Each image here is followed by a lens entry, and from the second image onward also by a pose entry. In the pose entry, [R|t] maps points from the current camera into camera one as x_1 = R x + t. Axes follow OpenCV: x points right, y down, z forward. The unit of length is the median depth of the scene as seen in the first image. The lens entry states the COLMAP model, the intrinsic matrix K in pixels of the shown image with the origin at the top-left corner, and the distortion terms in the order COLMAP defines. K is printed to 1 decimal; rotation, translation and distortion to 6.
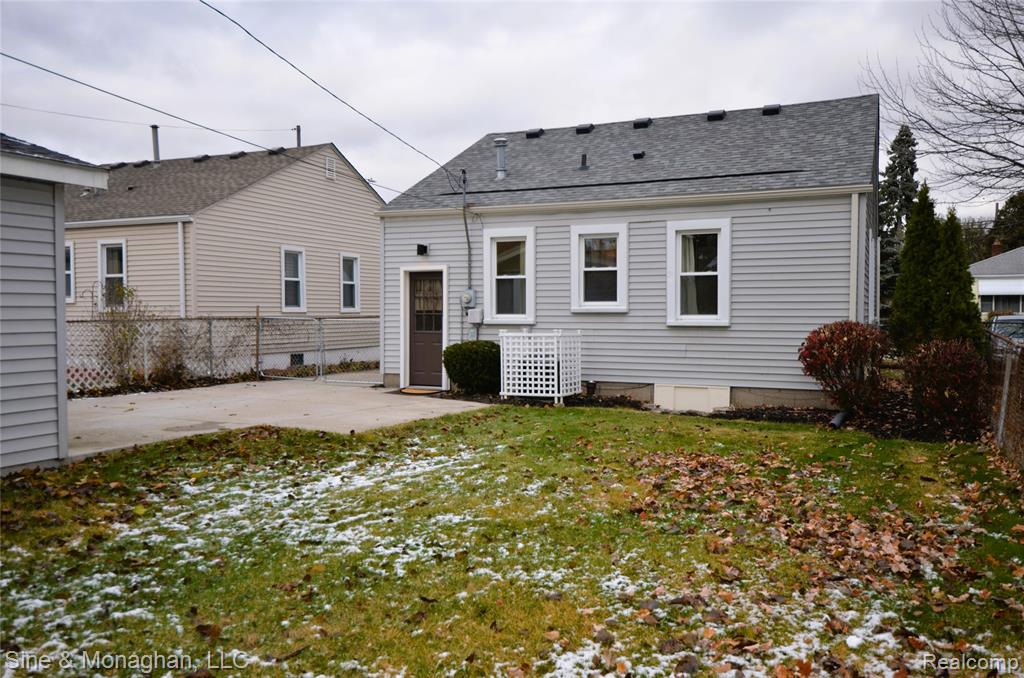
lens RADIAL K [[810.8, 0, 545.0], [0, 810.8, 335.8], [0, 0, 1]] dist [0.006551, -0.000105]
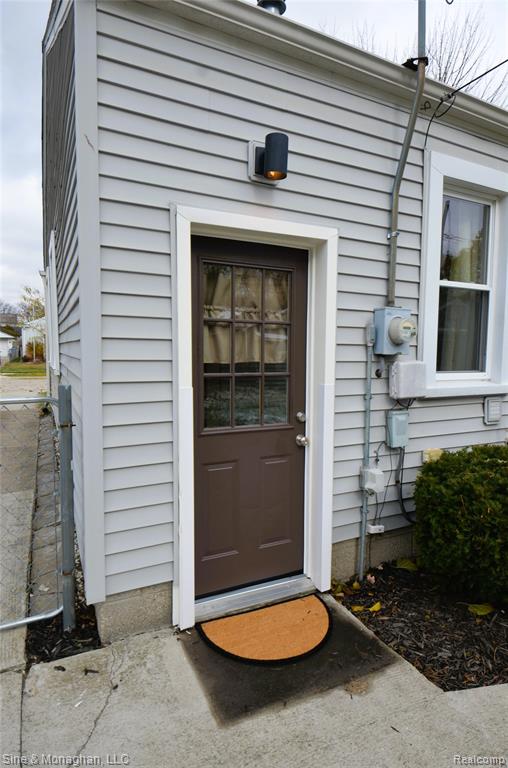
lens RADIAL K [[424.5, 0, 254.0], [0, 424.5, 384.0], [0, 0, 1]] dist [0.000098, -0.000234]
pose [[0.659969, -0.054634, 0.749303, -0.297763], [0.012117, 0.997997, 0.062095, -0.037038], [-0.751195, -0.031901, 0.659309, 0.969423]]
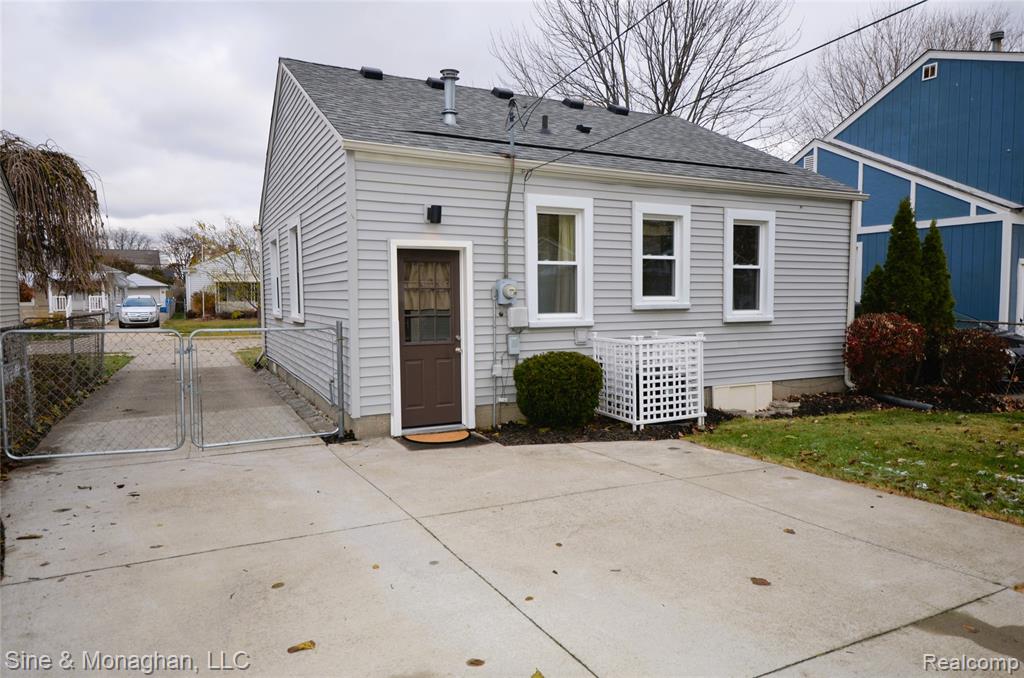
lens RADIAL K [[639.0, 0, 519.8], [0, 639.0, 335.8], [0, 0, 1]] dist [0.025761, -0.040964]
pose [[0.648849, -0.050581, 0.759234, -0.529563], [0.027432, 0.998695, 0.043090, -0.033510], [-0.760422, -0.007132, 0.649390, 0.673483]]
